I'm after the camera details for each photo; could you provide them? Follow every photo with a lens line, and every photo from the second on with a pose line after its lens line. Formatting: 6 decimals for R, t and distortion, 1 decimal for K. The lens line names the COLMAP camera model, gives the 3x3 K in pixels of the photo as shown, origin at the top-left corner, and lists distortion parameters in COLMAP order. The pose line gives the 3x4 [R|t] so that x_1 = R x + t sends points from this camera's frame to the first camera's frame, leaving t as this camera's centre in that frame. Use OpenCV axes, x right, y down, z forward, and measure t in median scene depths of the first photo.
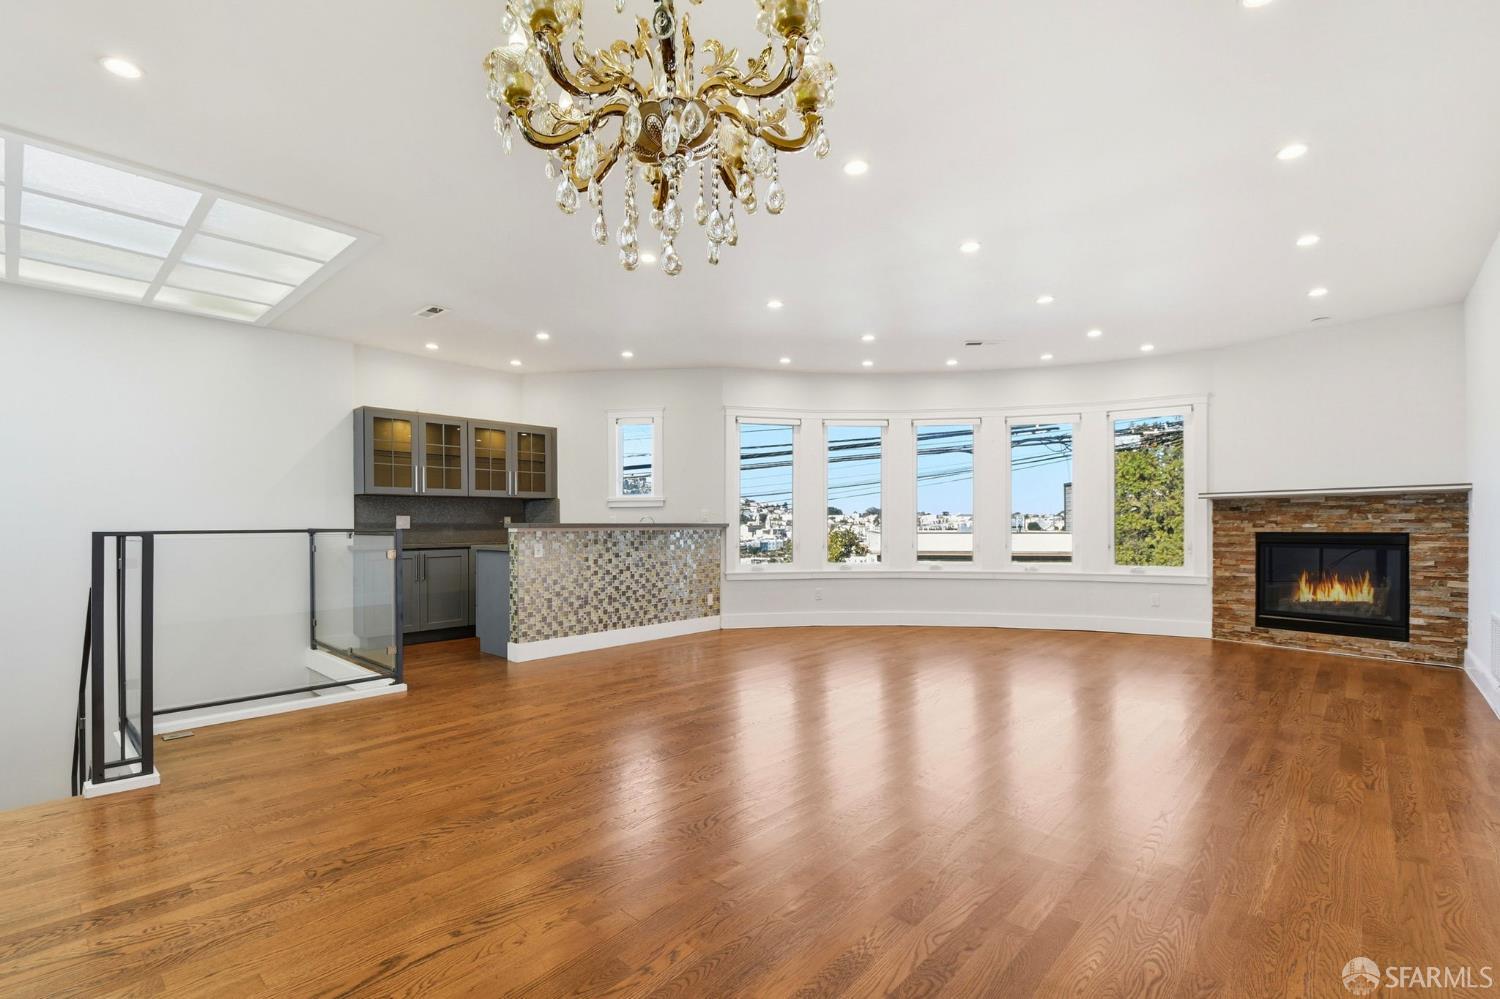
lens RADIAL K [[661.3, 0, 745.4], [0, 661.3, 526.0], [0, 0, 1]] dist [-0.010533, -0.008786]
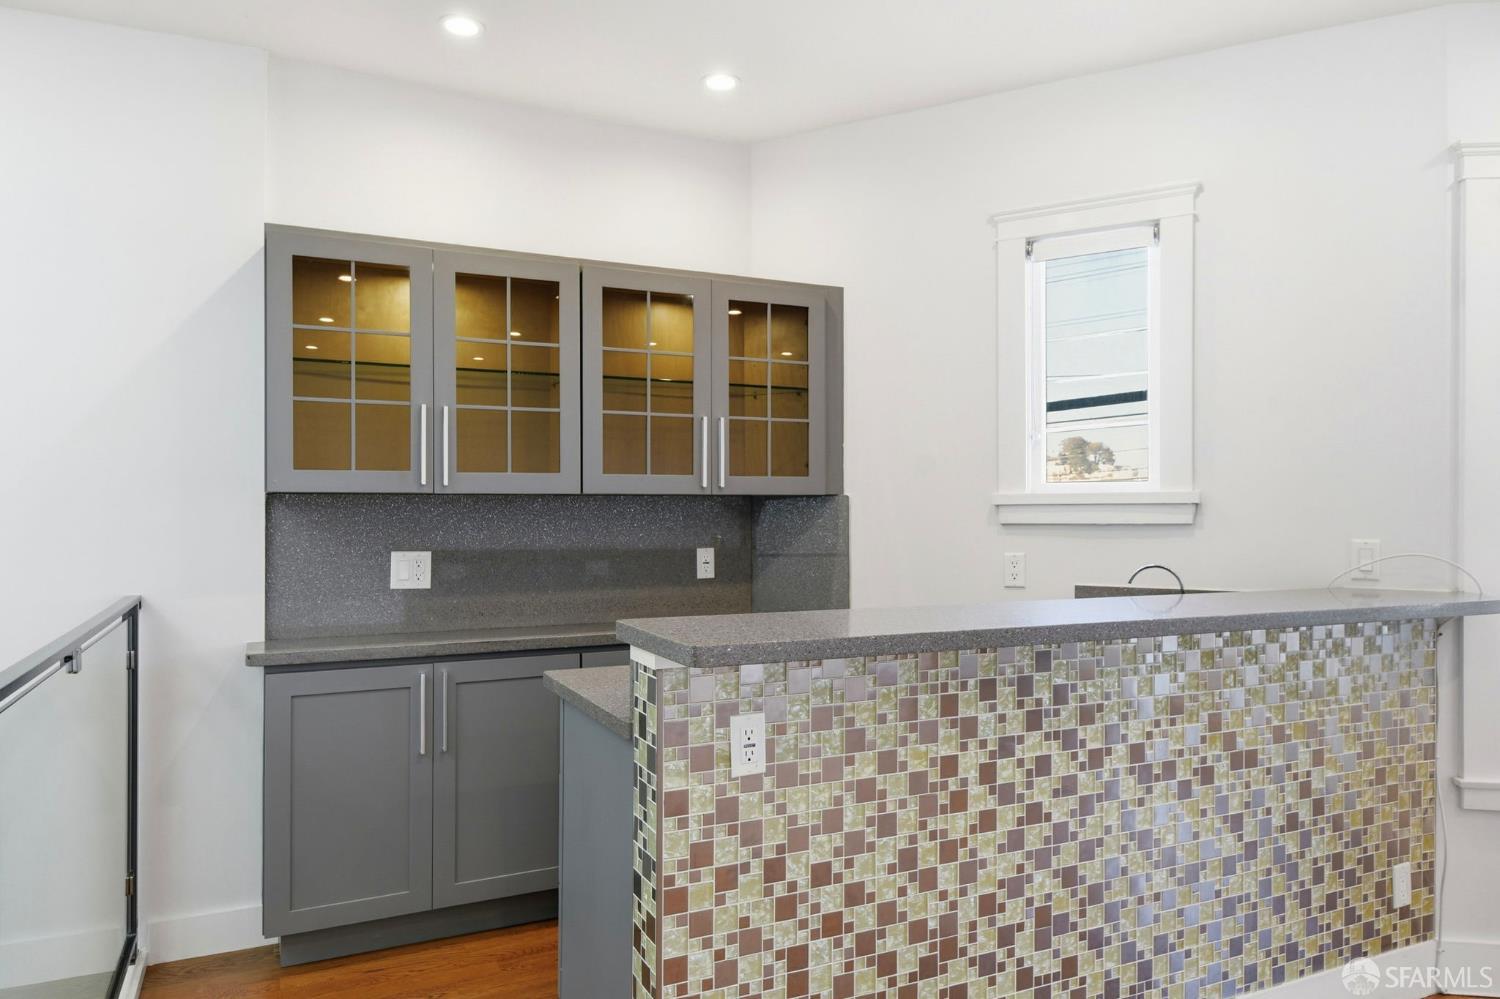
lens RADIAL K [[1006.8, 0, 757.1], [0, 1006.8, 503.2], [0, 0, 1]] dist [0.006476, -0.013853]
pose [[0.930423, 0.001801, -0.366483, -0.168243], [-0.006026, 0.999928, -0.010384, -0.039164], [0.366437, 0.011870, 0.930367, 0.619767]]
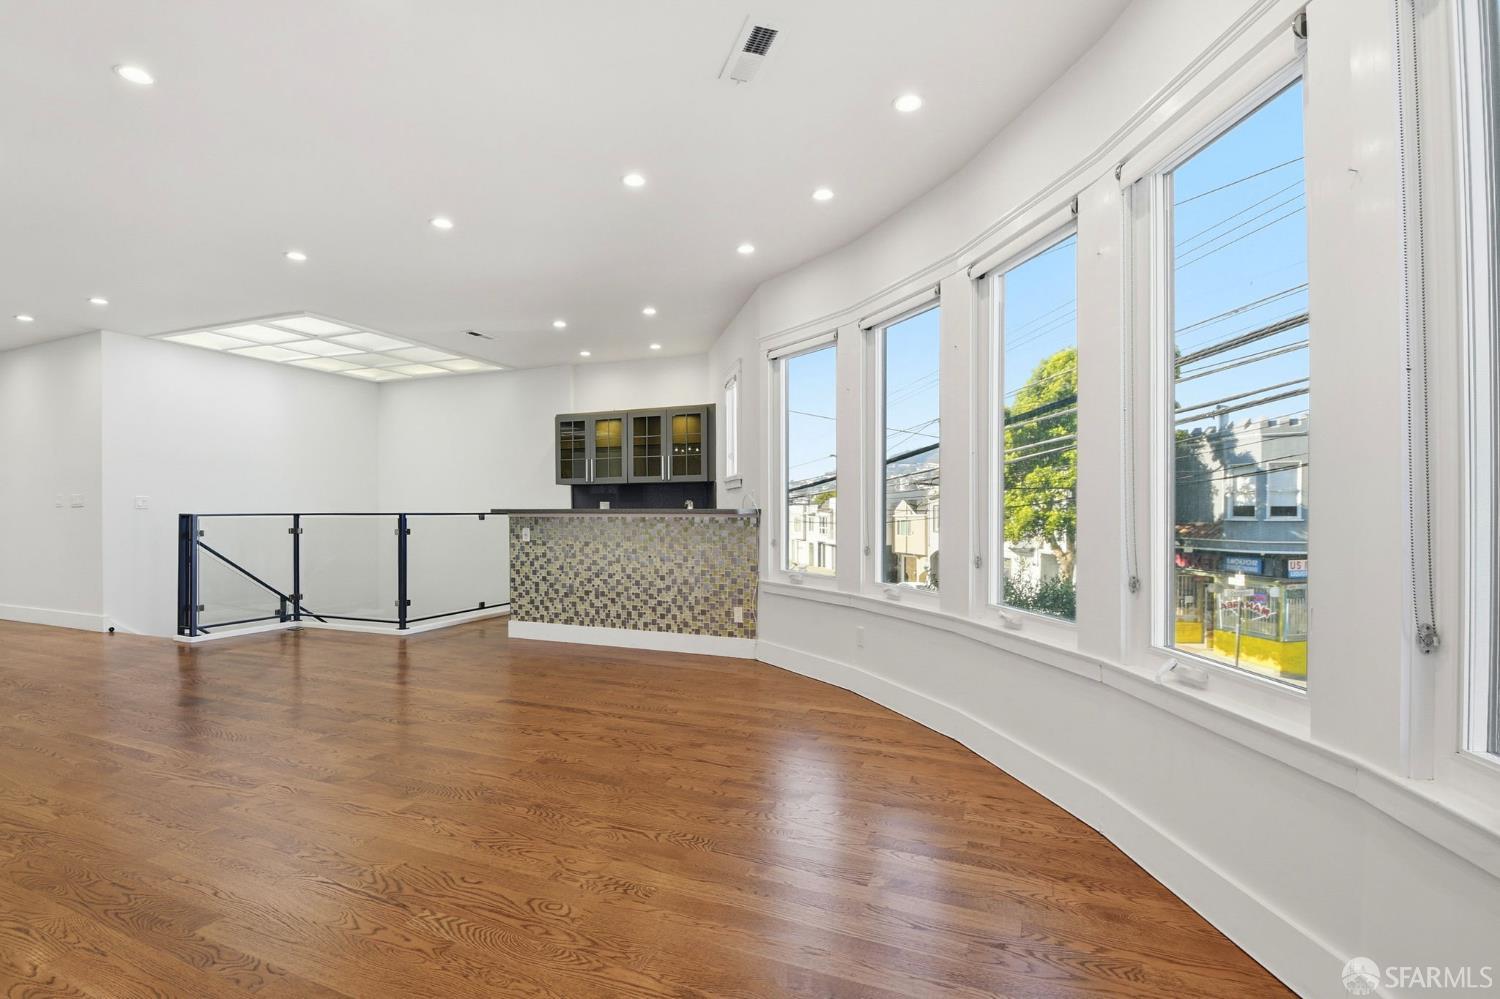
lens RADIAL K [[661.3, 0, 737.4], [0, 661.3, 513.1], [0, 0, 1]] dist [-0.010533, -0.008786]
pose [[0.369563, 0.011224, -0.929138, 0.714573], [-0.003257, 0.999937, 0.010783, -0.008668], [0.929200, -0.000959, 0.369577, 0.848735]]
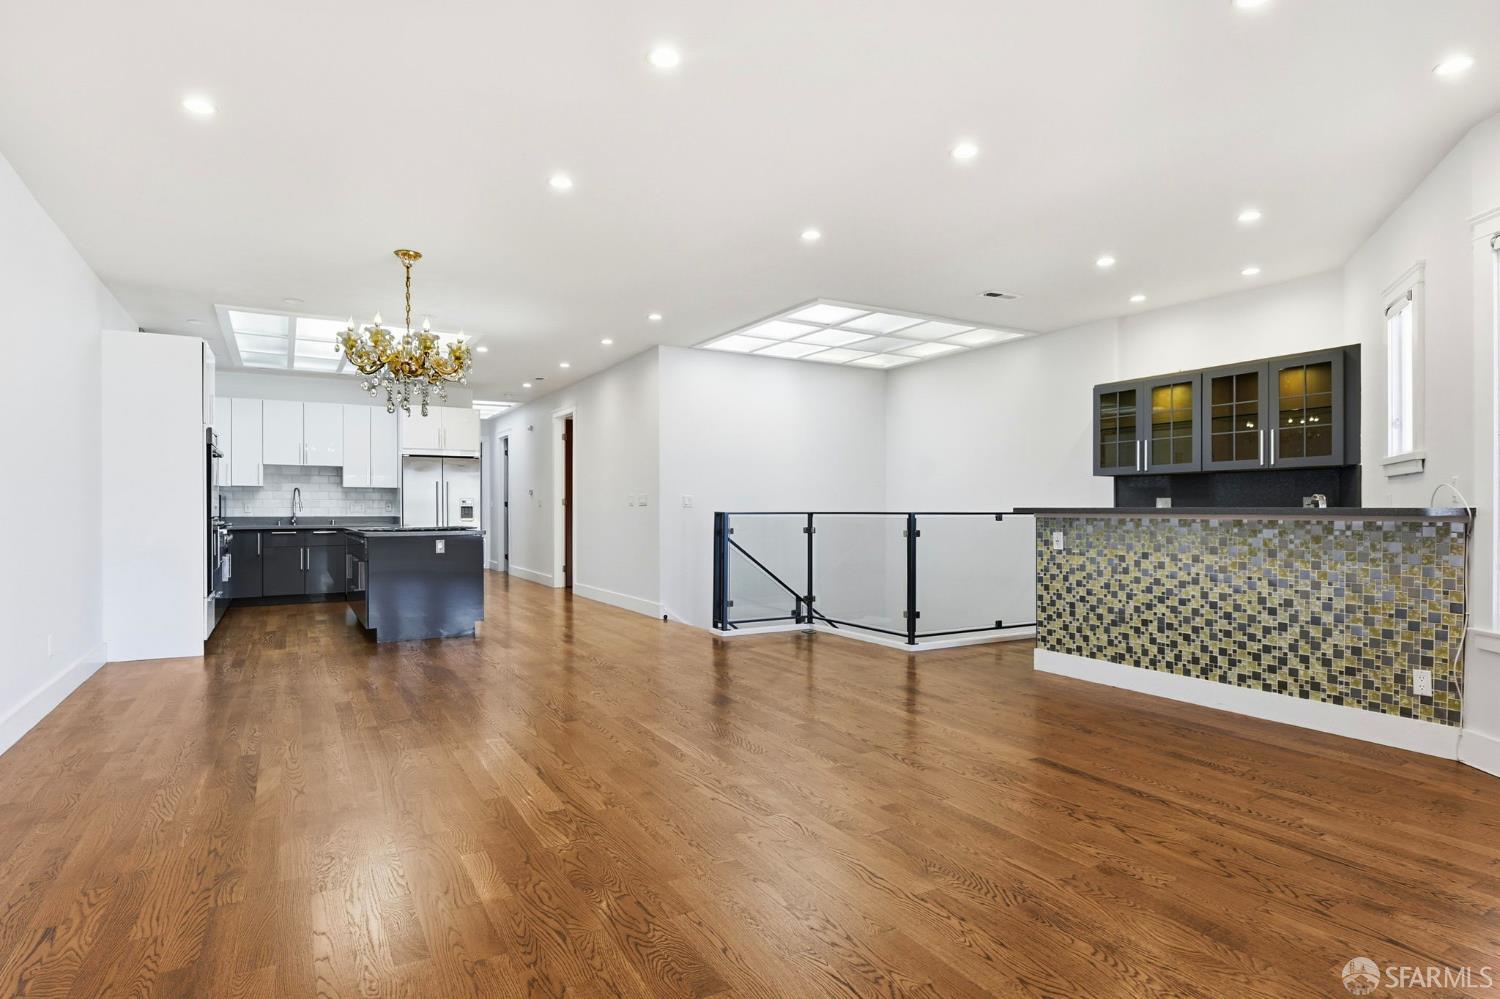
lens RADIAL K [[771.7, 0, 735.0], [0, 771.7, 510.5], [0, 0, 1]] dist [0.000489, -0.014887]
pose [[-0.304935, 0.008155, -0.952338, 0.654138], [-0.000396, 0.999962, 0.008689, -0.007615], [0.952373, 0.003027, -0.304921, 0.835627]]
